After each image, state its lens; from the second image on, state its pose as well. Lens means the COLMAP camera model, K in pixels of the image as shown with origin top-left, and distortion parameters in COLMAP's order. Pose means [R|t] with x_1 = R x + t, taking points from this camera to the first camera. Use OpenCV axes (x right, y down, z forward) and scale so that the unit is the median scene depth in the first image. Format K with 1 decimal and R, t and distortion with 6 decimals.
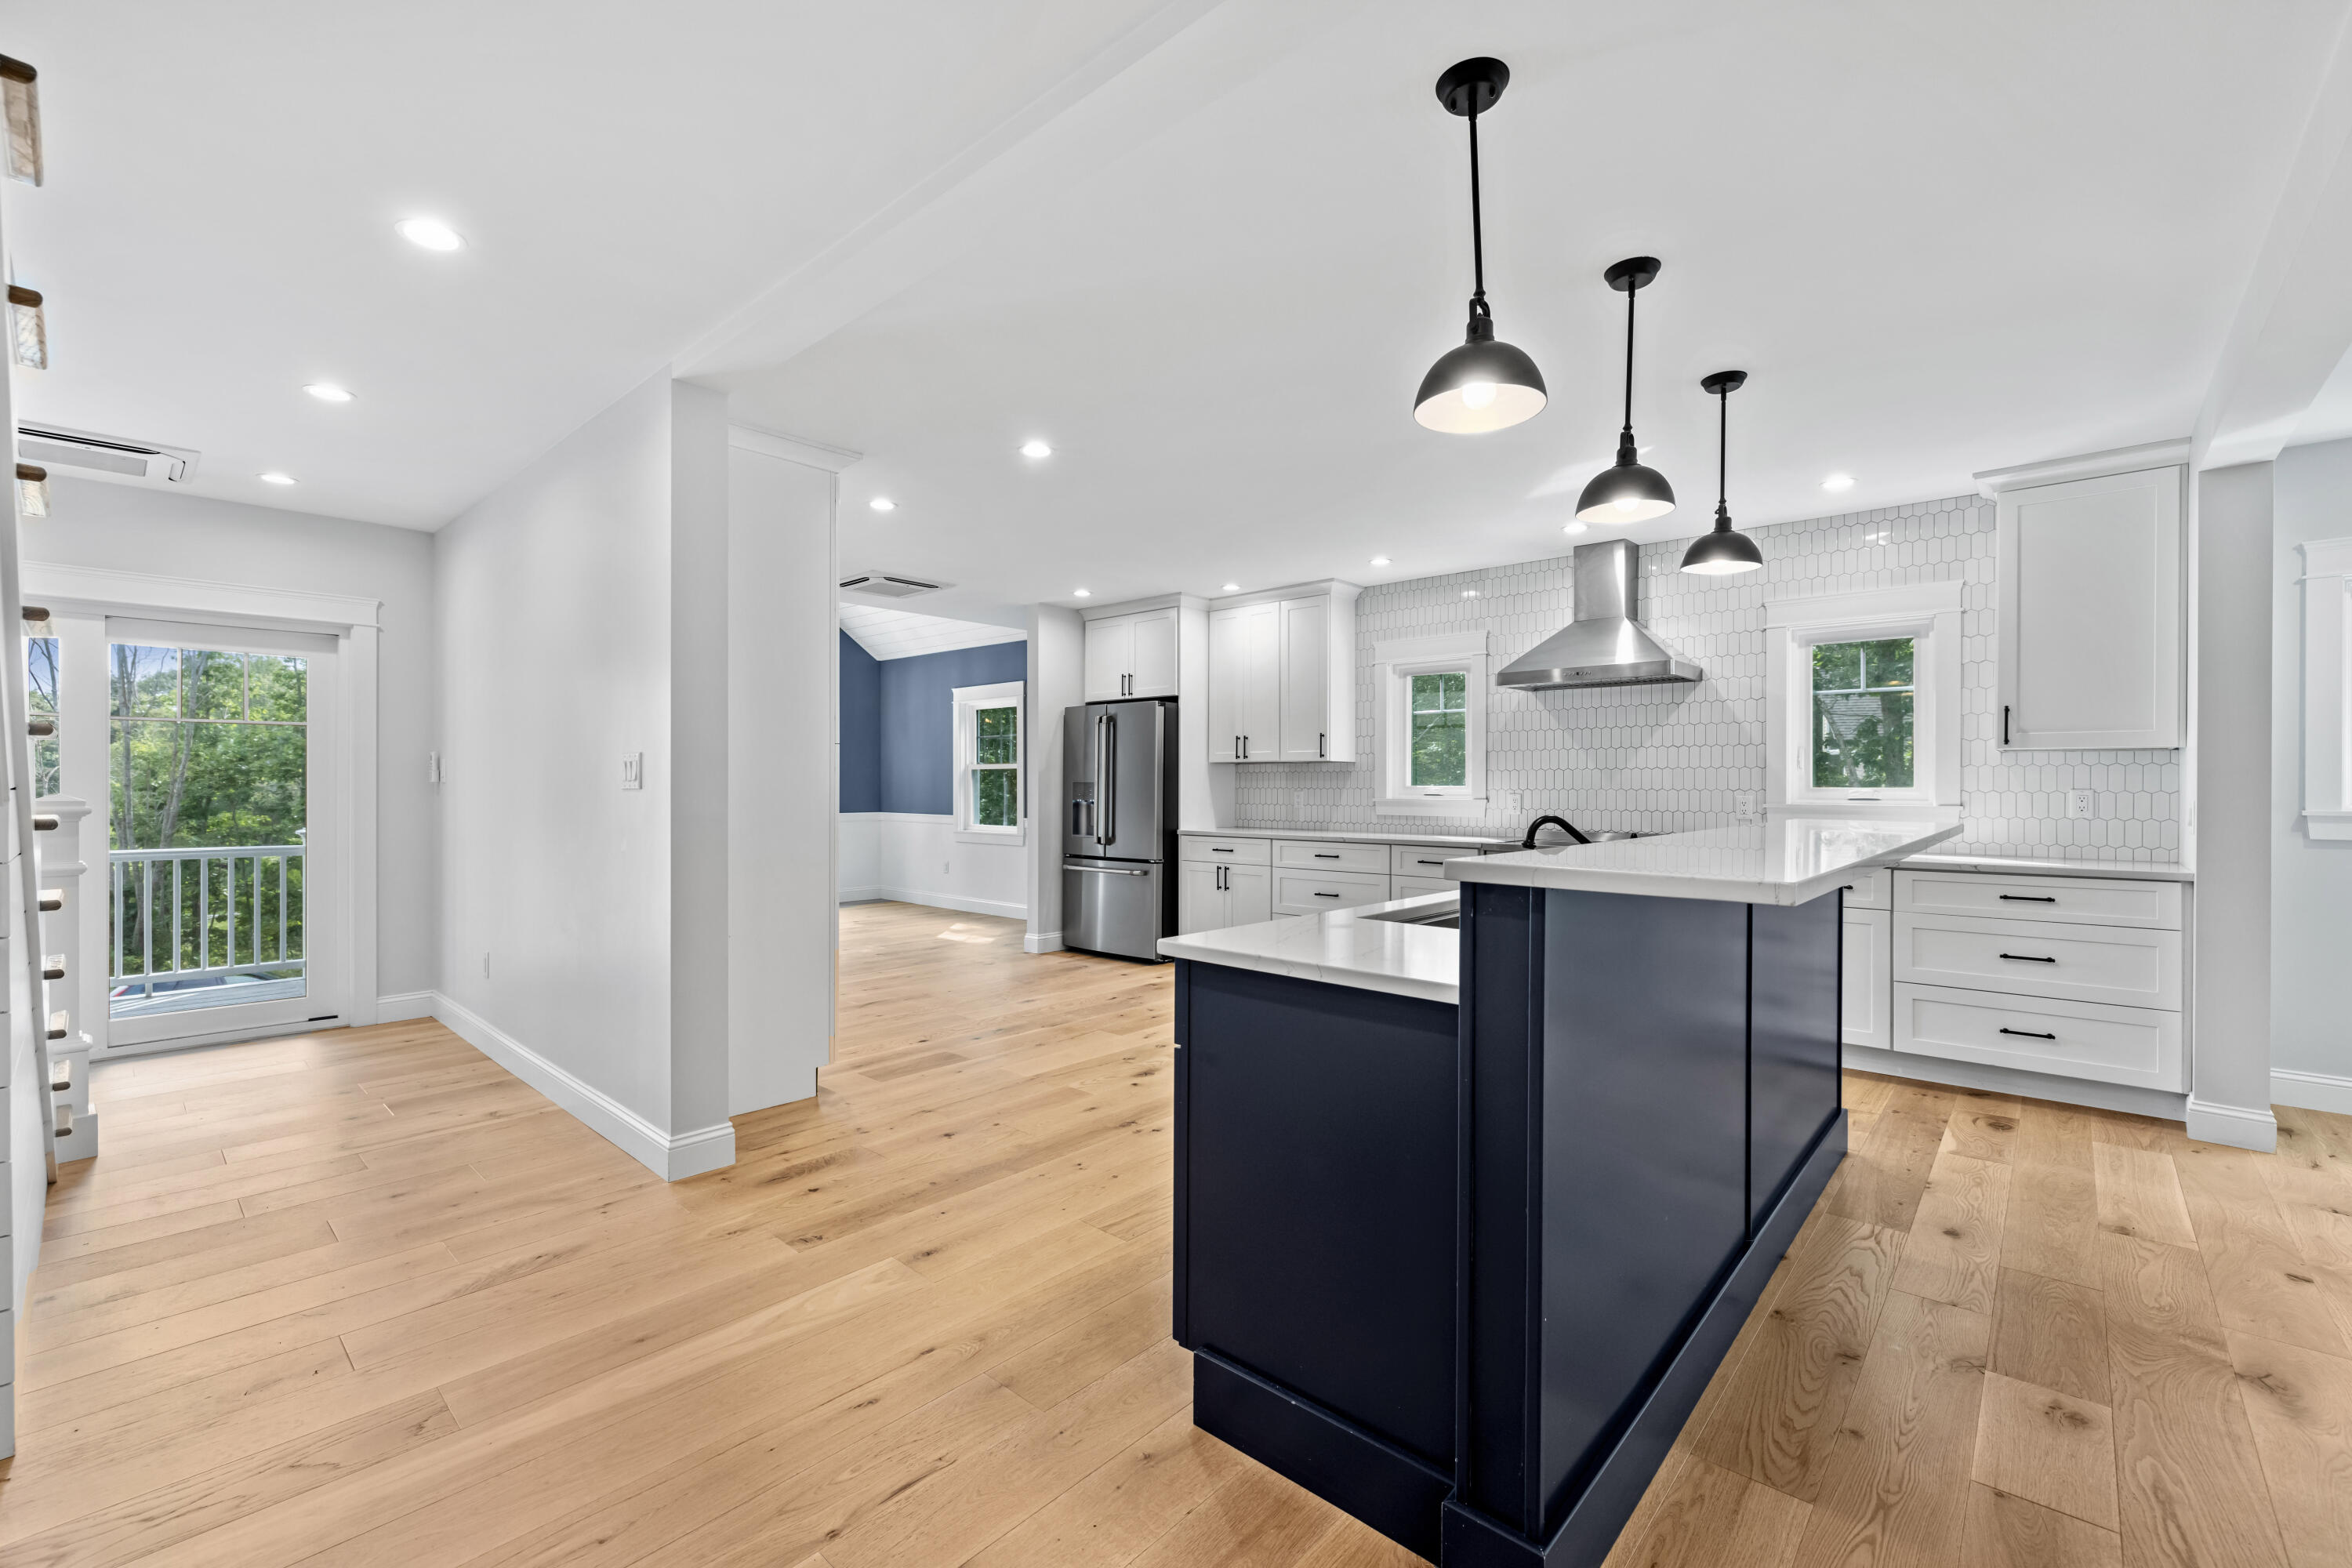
lens RADIAL K [[992.8, 0, 1180.5], [0, 992.8, 783.5], [0, 0, 1]] dist [-0.003555, 0.001190]
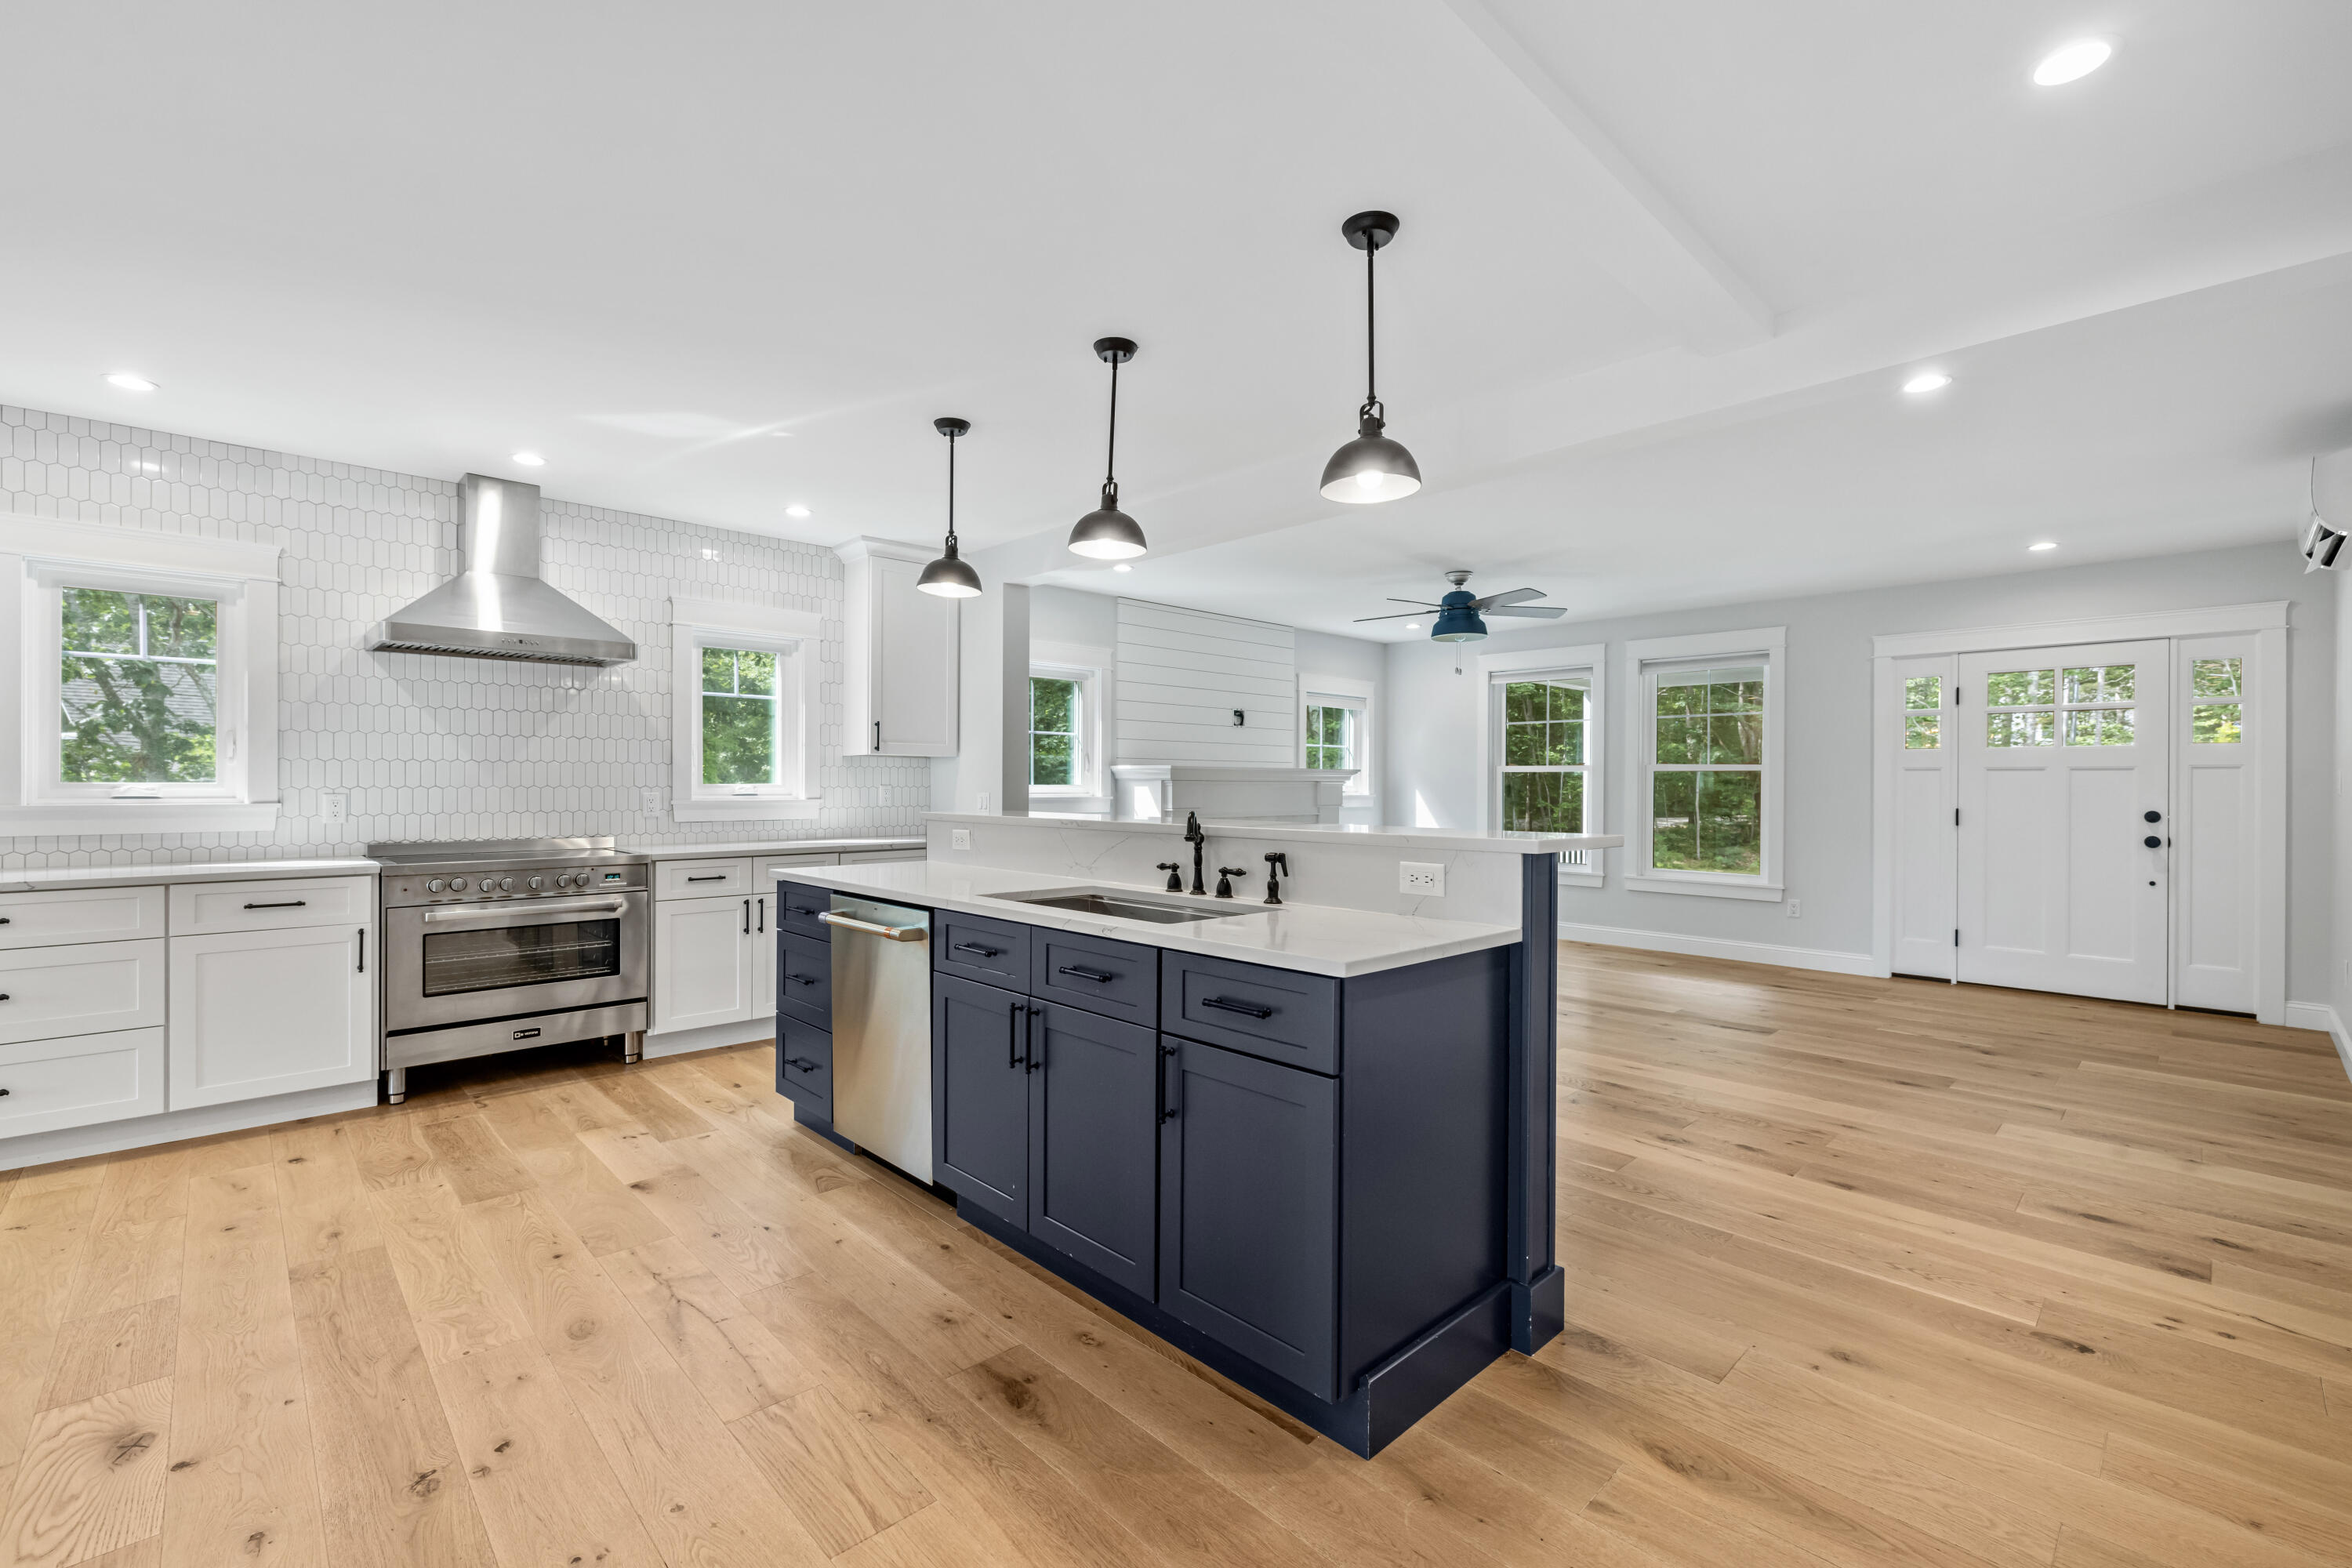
lens RADIAL K [[992.8, 0, 1165.2], [0, 992.8, 784.7], [0, 0, 1]] dist [-0.003555, 0.001190]
pose [[0.080134, -0.003188, 0.996779, -0.324583], [-0.004168, 0.999985, 0.003533, -0.000901], [-0.996775, -0.004438, 0.080120, 0.387216]]
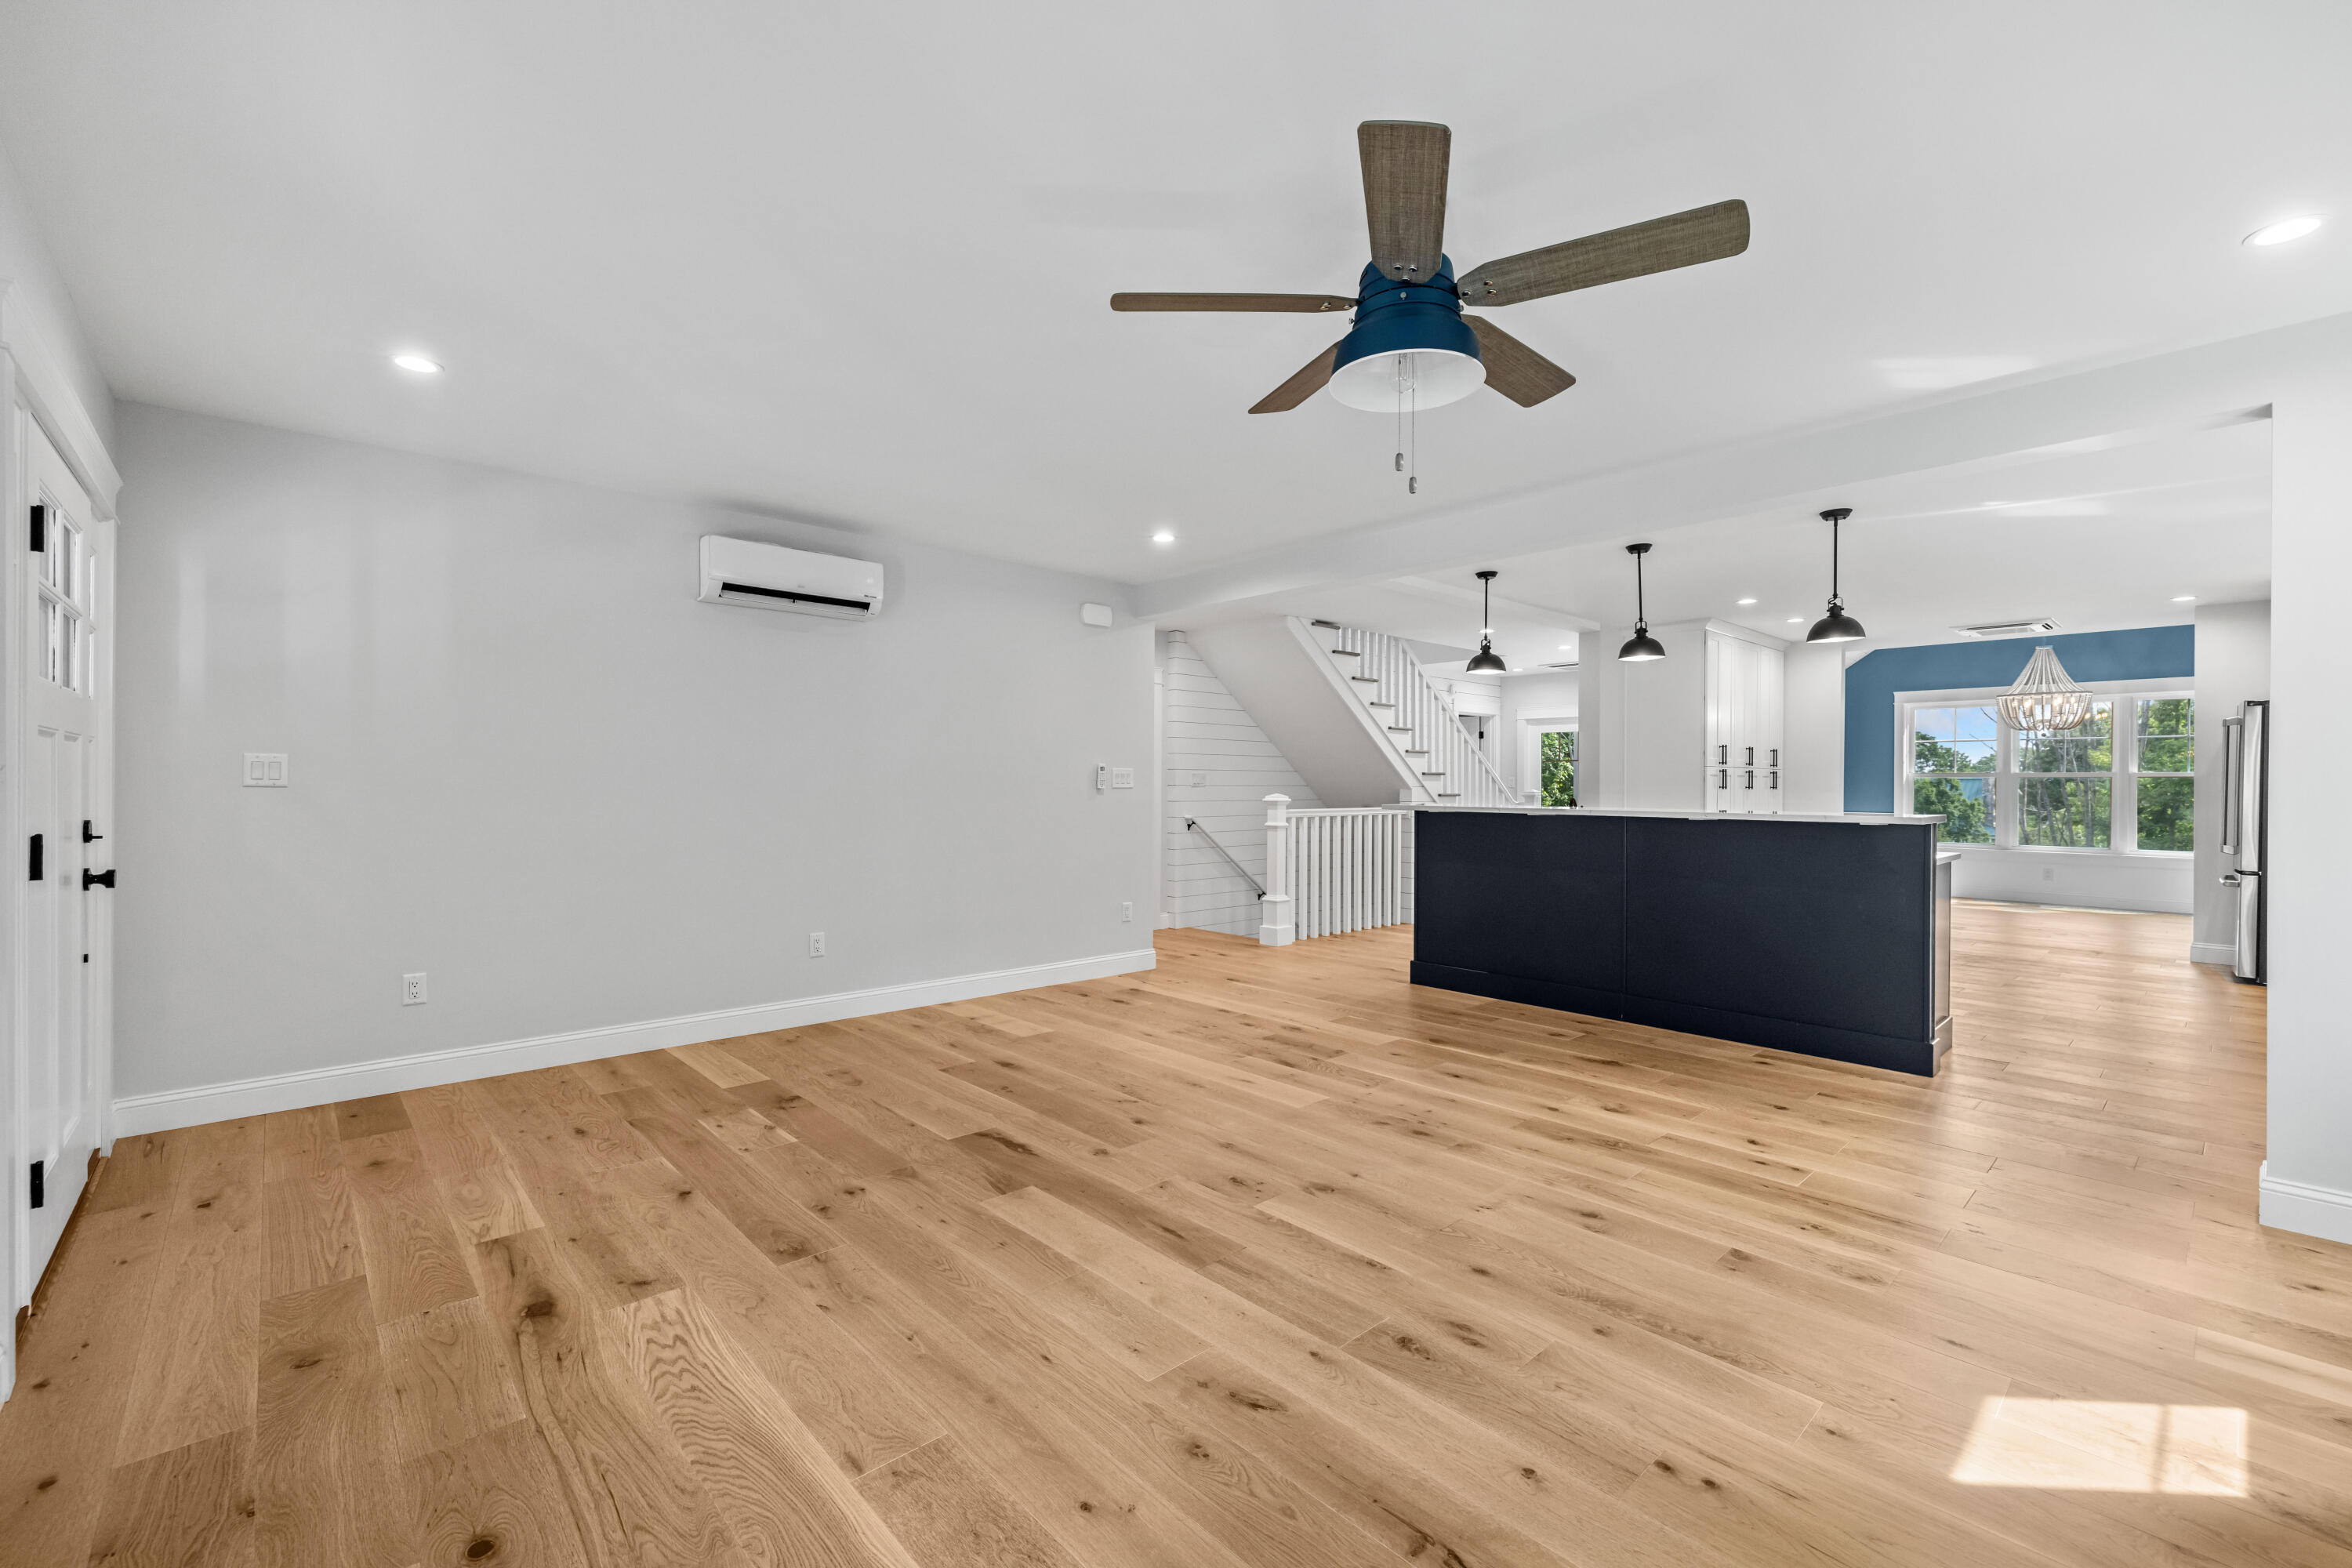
lens RADIAL K [[992.8, 0, 1155.5], [0, 992.8, 788.0], [0, 0, 1]] dist [-0.003555, 0.001190]
pose [[-0.108185, 0.001727, -0.994129, 1.225352], [-0.005988, 0.999979, 0.002389, 0.003574], [0.994113, 0.006212, -0.108173, 0.091031]]
